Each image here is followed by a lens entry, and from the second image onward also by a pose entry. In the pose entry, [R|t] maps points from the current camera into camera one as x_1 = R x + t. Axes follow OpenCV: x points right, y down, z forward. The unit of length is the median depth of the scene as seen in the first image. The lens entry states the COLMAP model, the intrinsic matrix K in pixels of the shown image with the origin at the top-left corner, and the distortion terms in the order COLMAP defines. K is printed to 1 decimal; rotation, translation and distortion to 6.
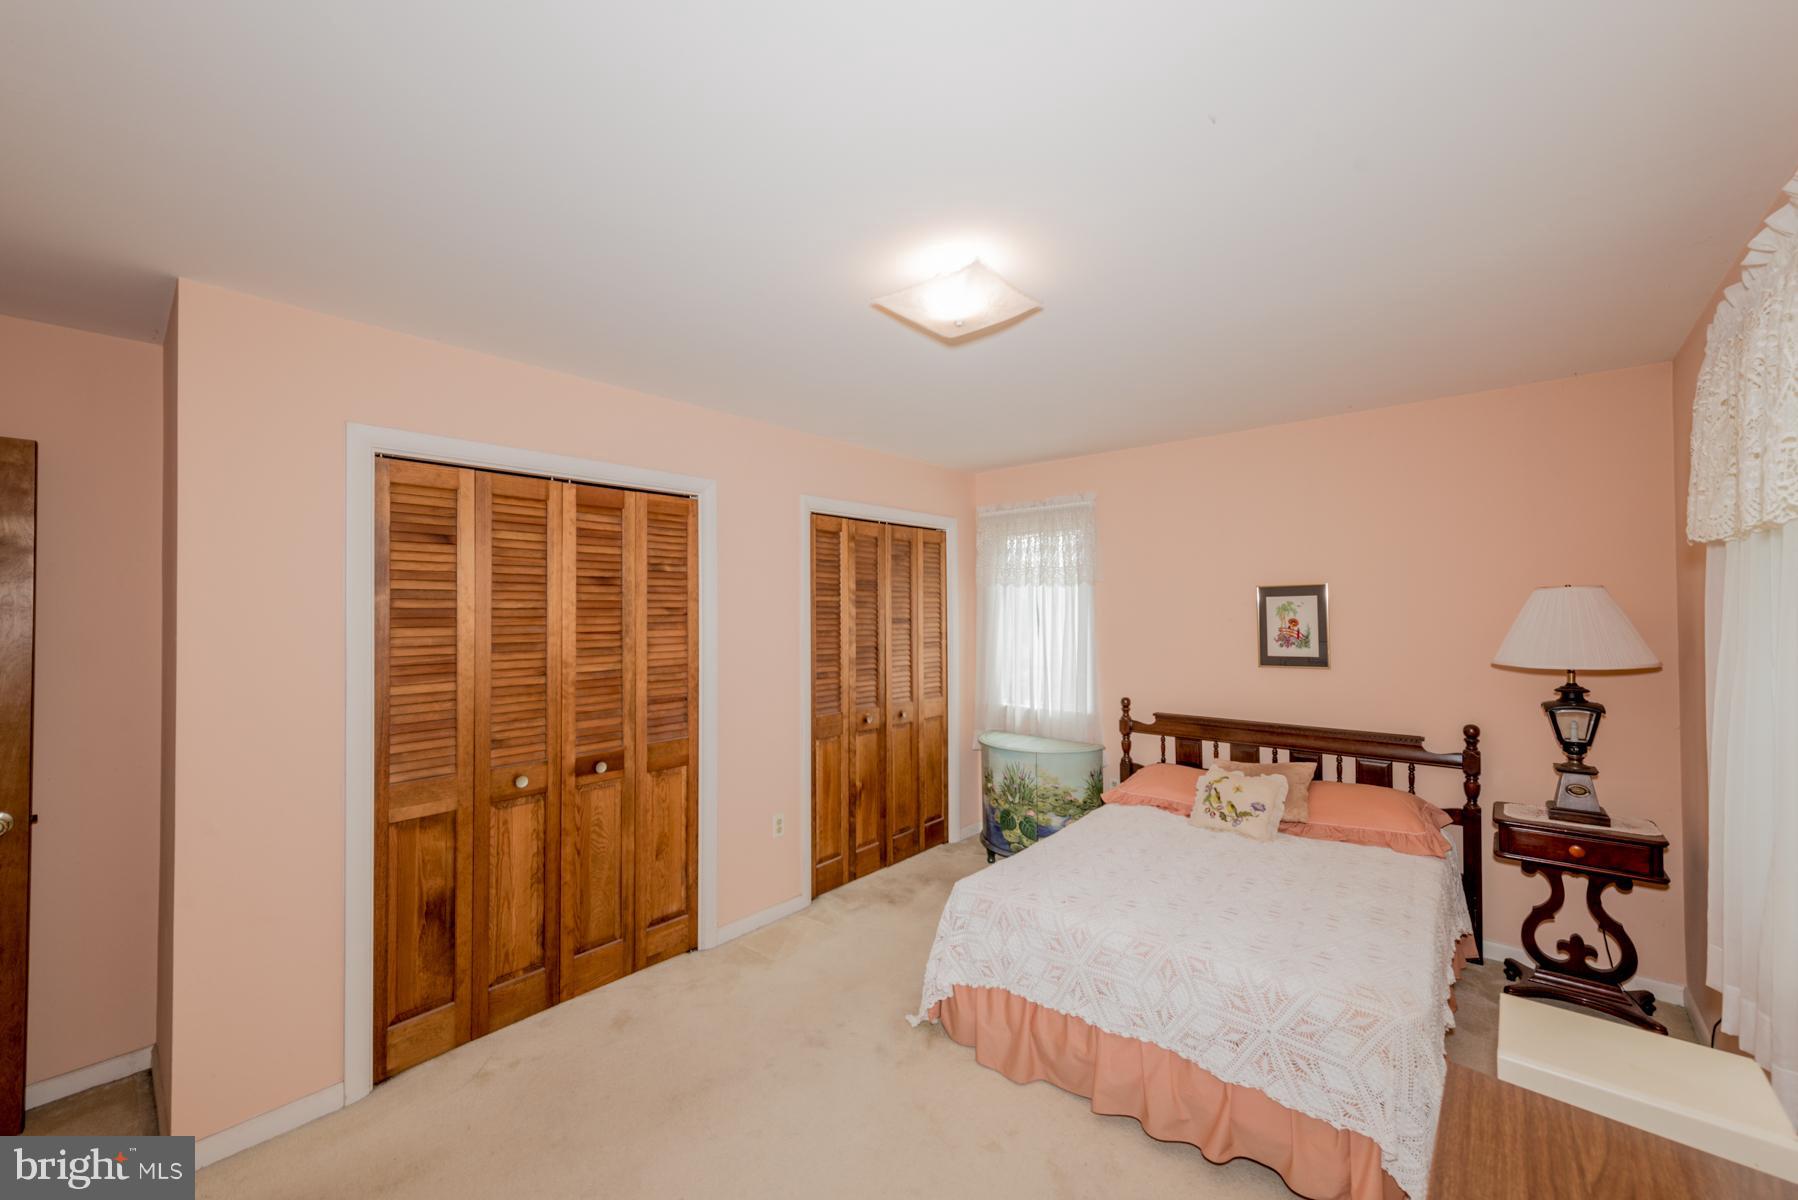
lens RADIAL K [[703.5, 0, 908.5], [0, 703.5, 607.2], [0, 0, 1]] dist [-0.001521, -0.000823]
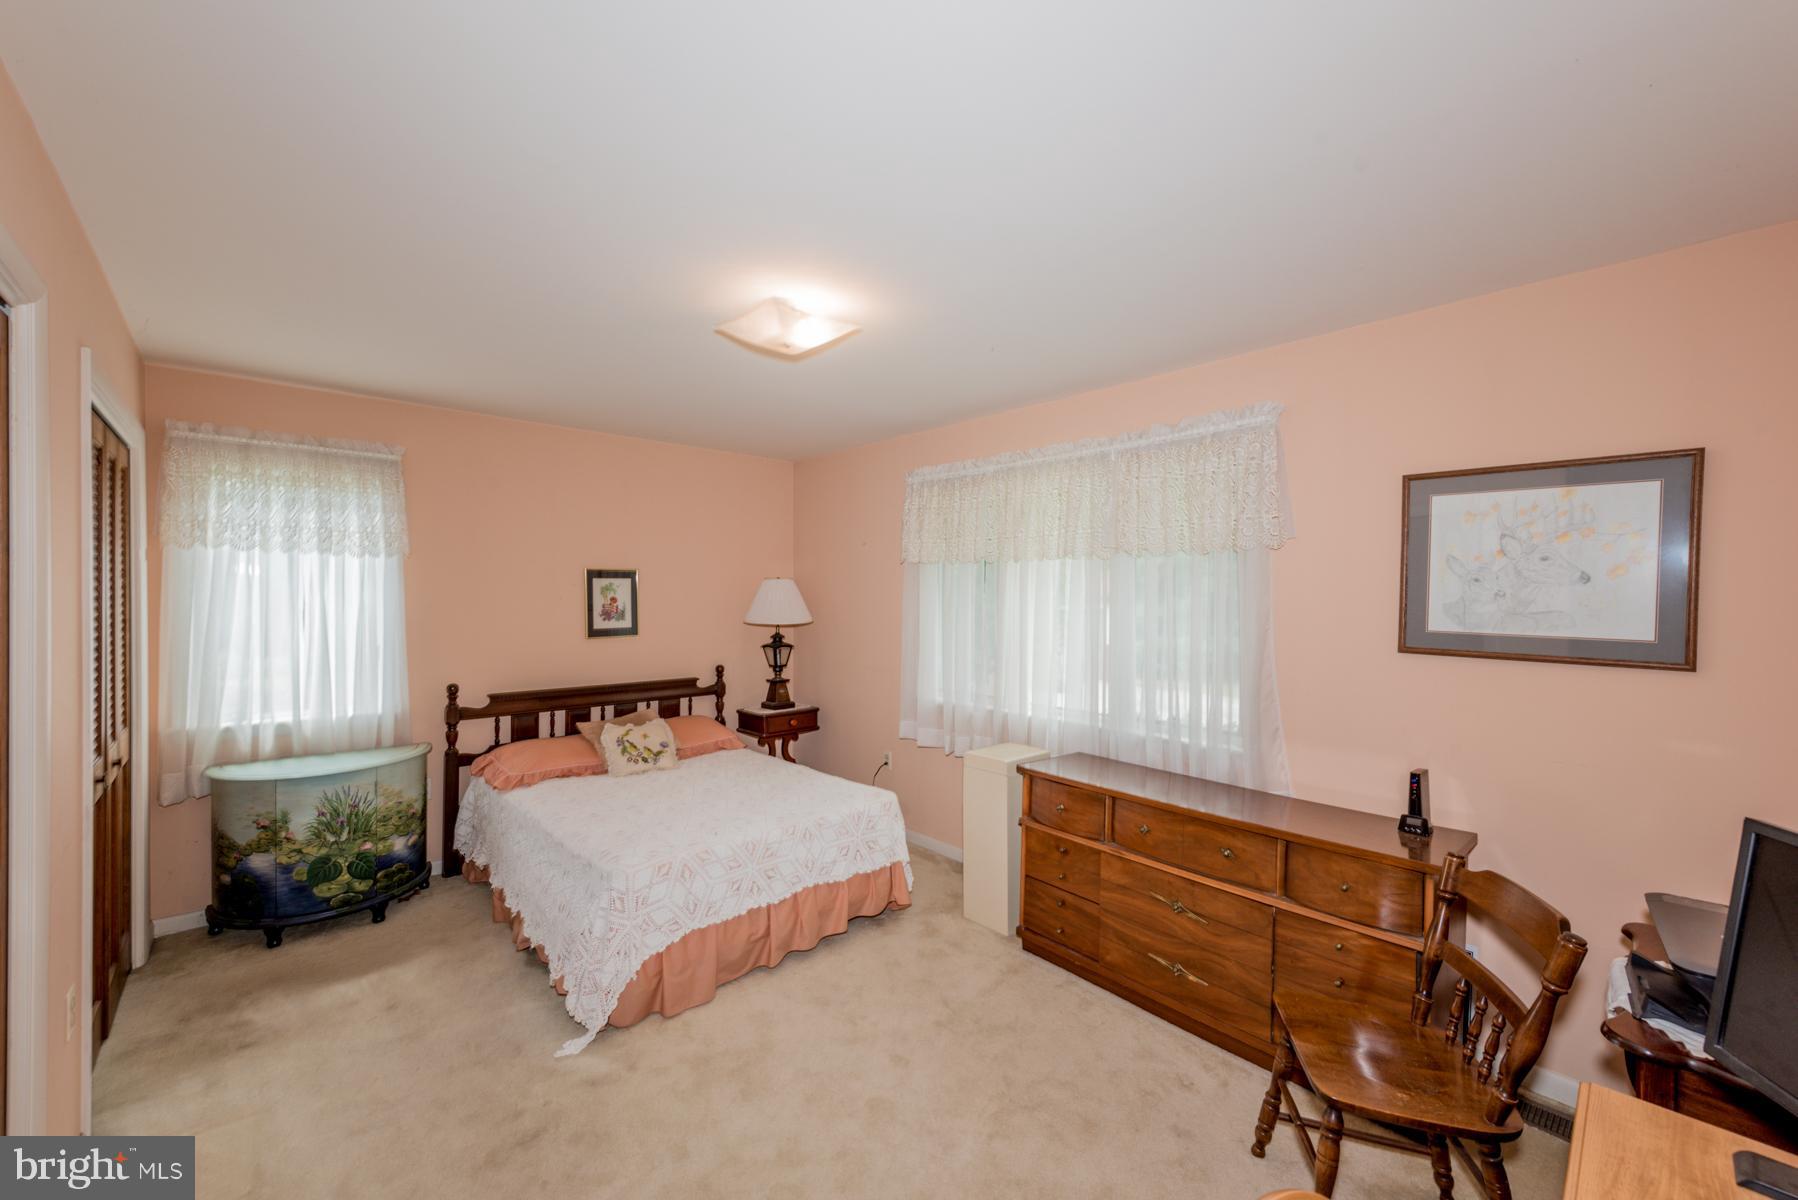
lens RADIAL K [[703.5, 0, 914.5], [0, 703.5, 601.3], [0, 0, 1]] dist [-0.001521, -0.000823]
pose [[0.100772, -0.009140, 0.994868, -0.608190], [-0.016126, 0.999811, 0.010819, 0.001936], [-0.994779, -0.017134, 0.100606, 0.357877]]
